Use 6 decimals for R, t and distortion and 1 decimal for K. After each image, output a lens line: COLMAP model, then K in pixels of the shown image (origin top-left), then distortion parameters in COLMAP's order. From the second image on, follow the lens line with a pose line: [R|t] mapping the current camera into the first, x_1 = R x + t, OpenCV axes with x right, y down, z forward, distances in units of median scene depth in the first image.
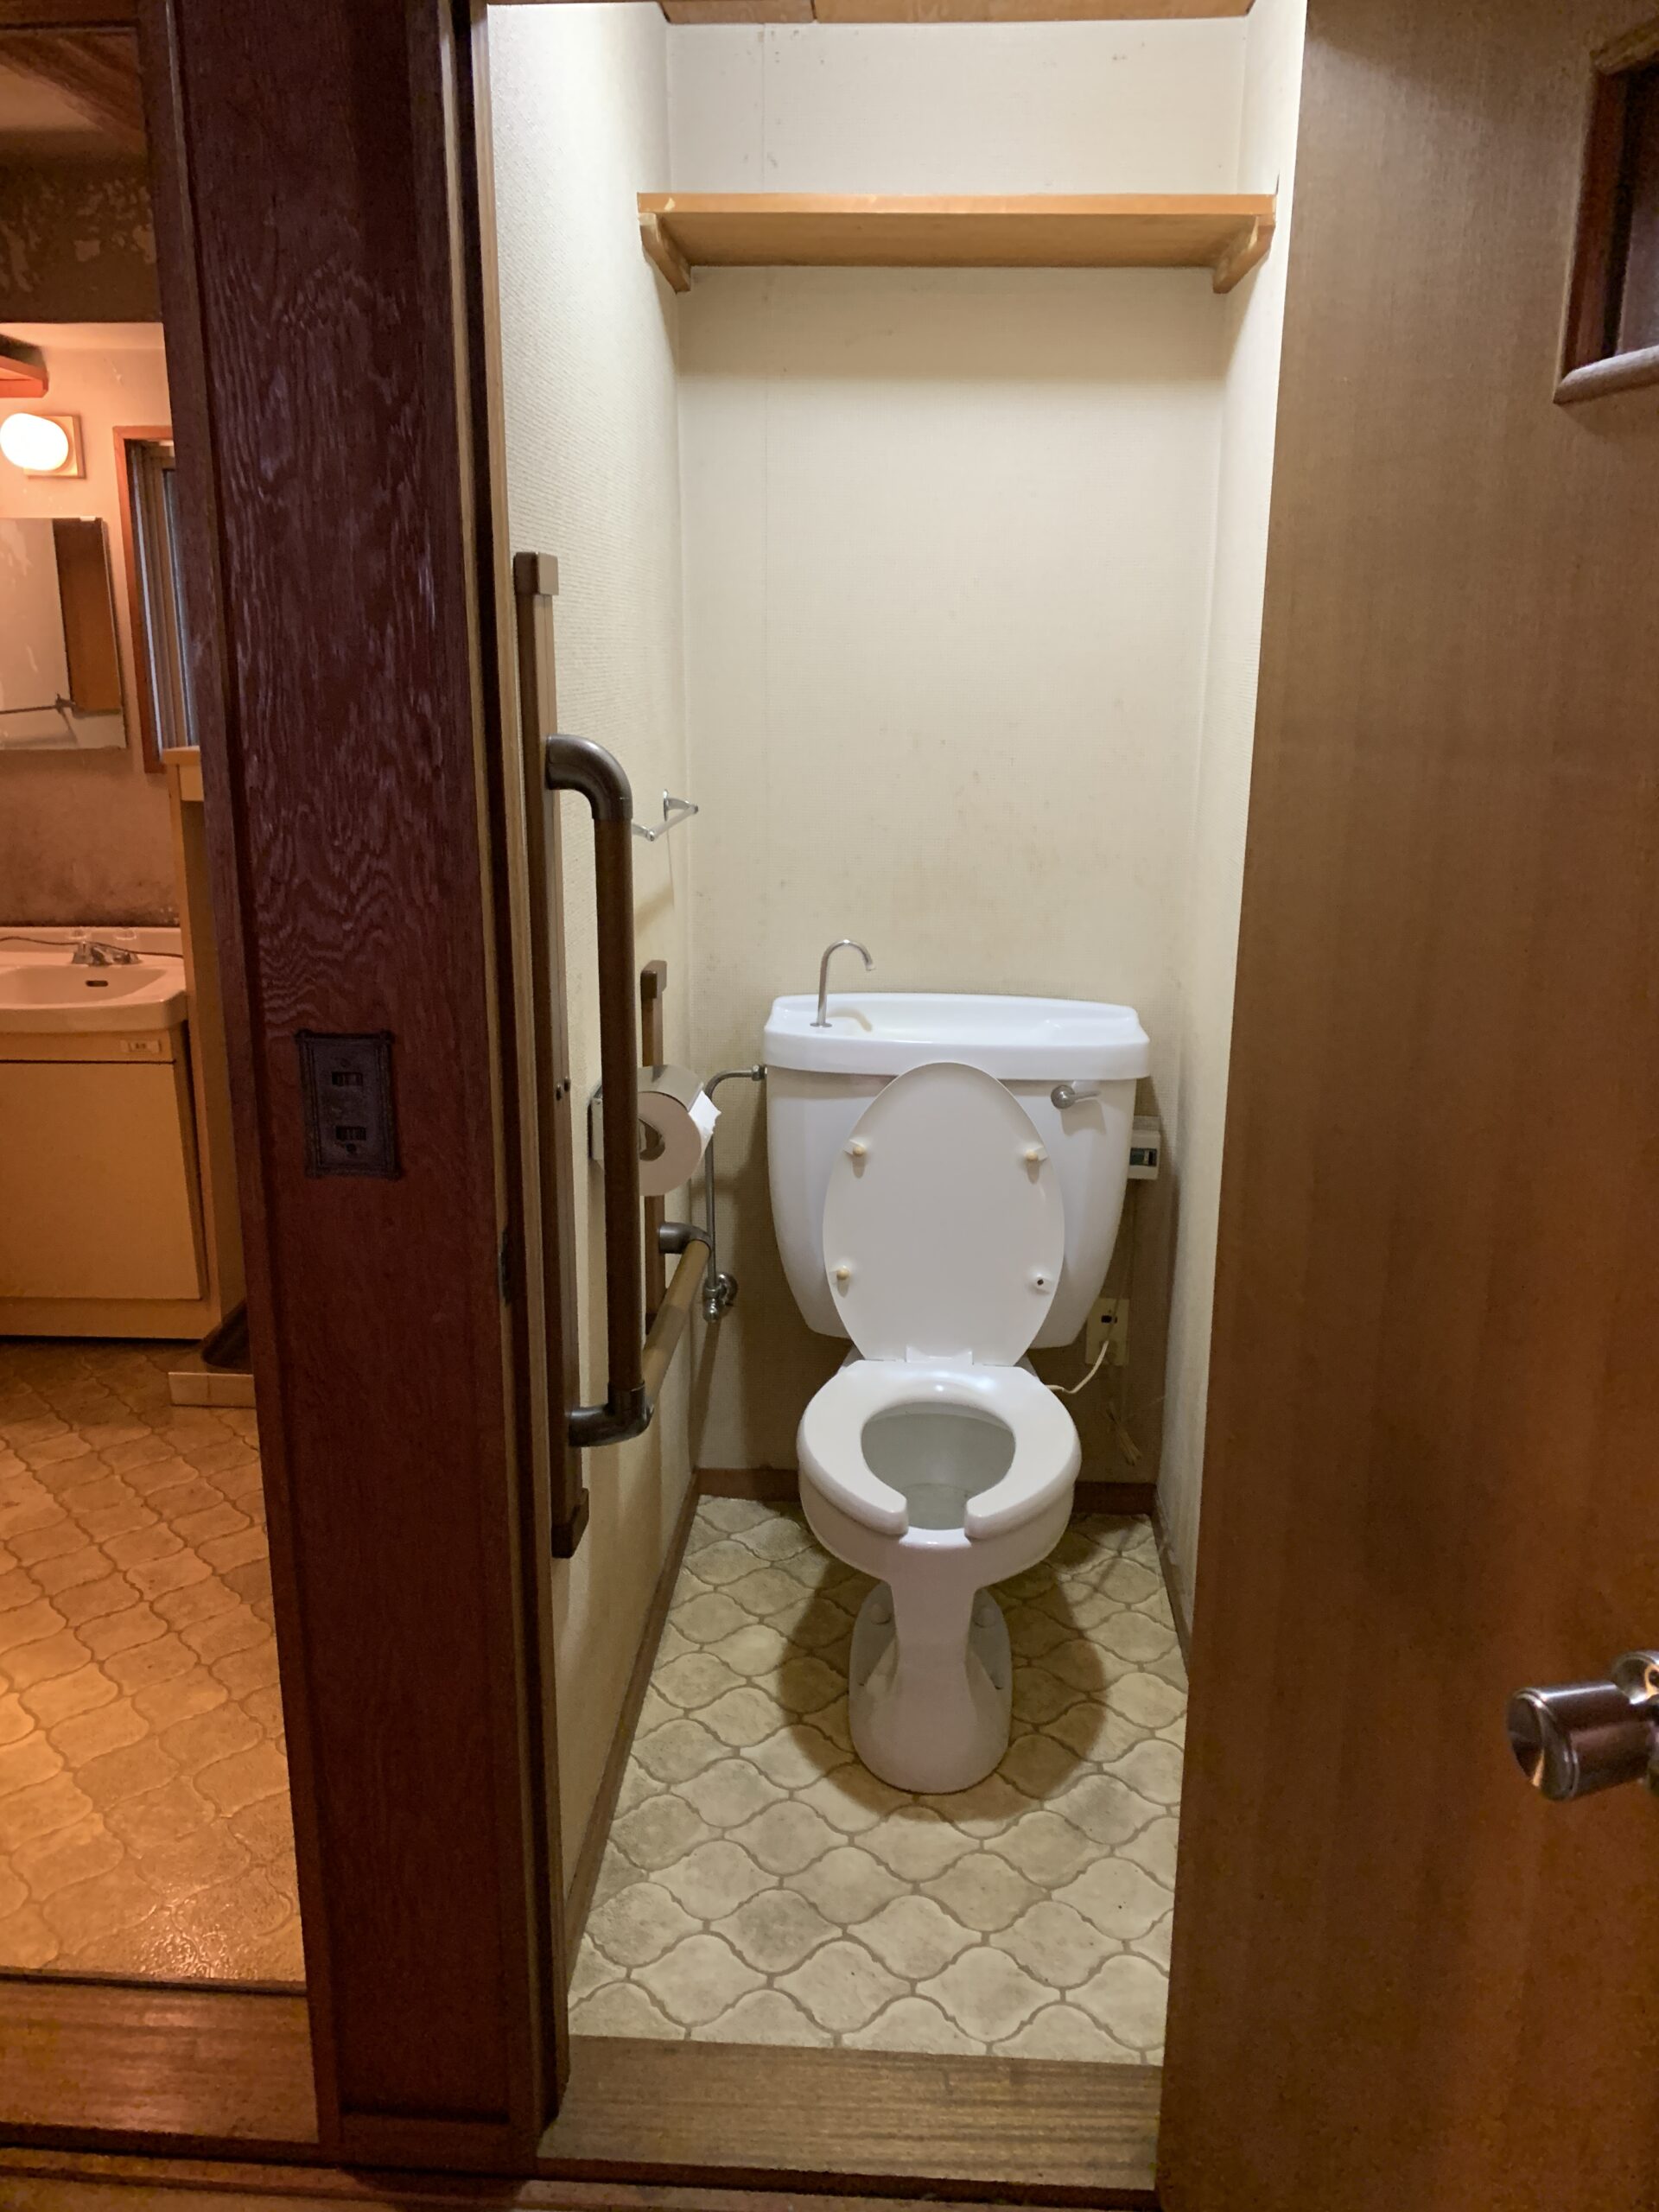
lens RADIAL K [[1688.5, 0, 830.8], [0, 1688.5, 1131.7], [0, 0, 1]] dist [0.001286, 0.012038]
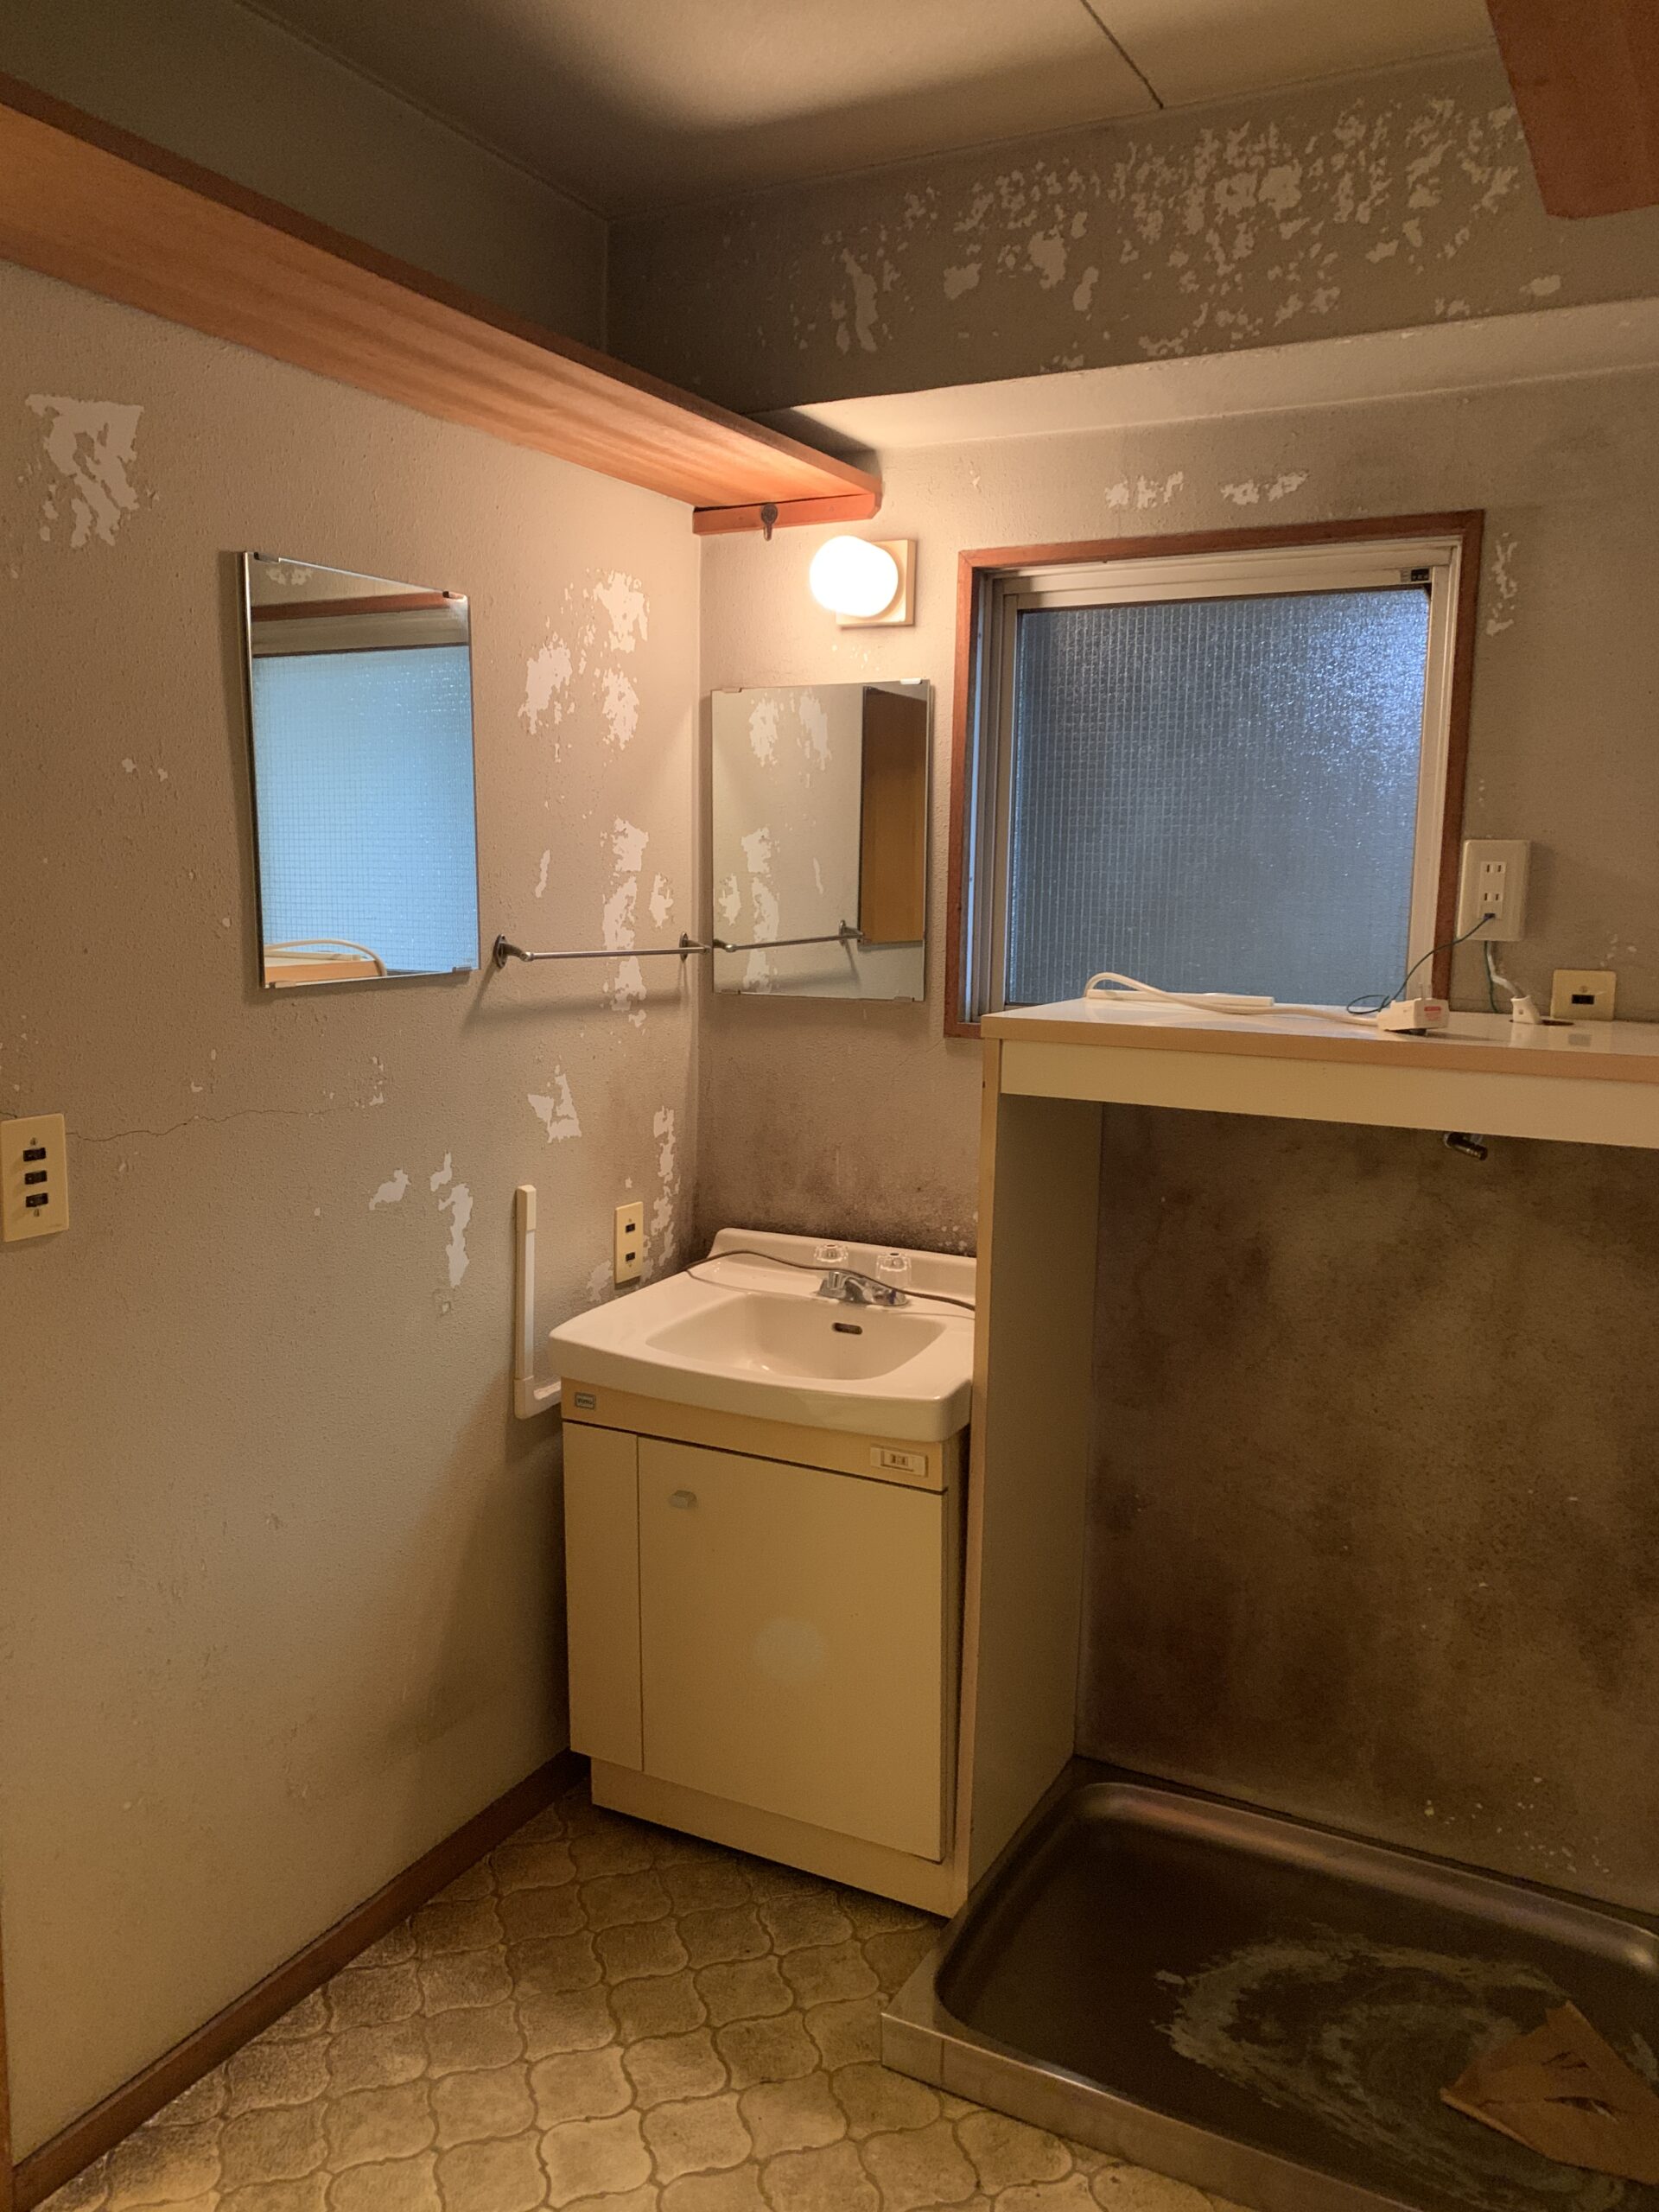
lens RADIAL K [[1688.5, 0, 830.8], [0, 1688.5, 1131.7], [0, 0, 1]] dist [0.001286, 0.012038]
pose [[0.911419, 0.063830, -0.406499, -0.173753], [-0.114330, 0.988279, -0.101158, -0.103261], [0.395278, 0.138672, 0.908034, 0.378103]]
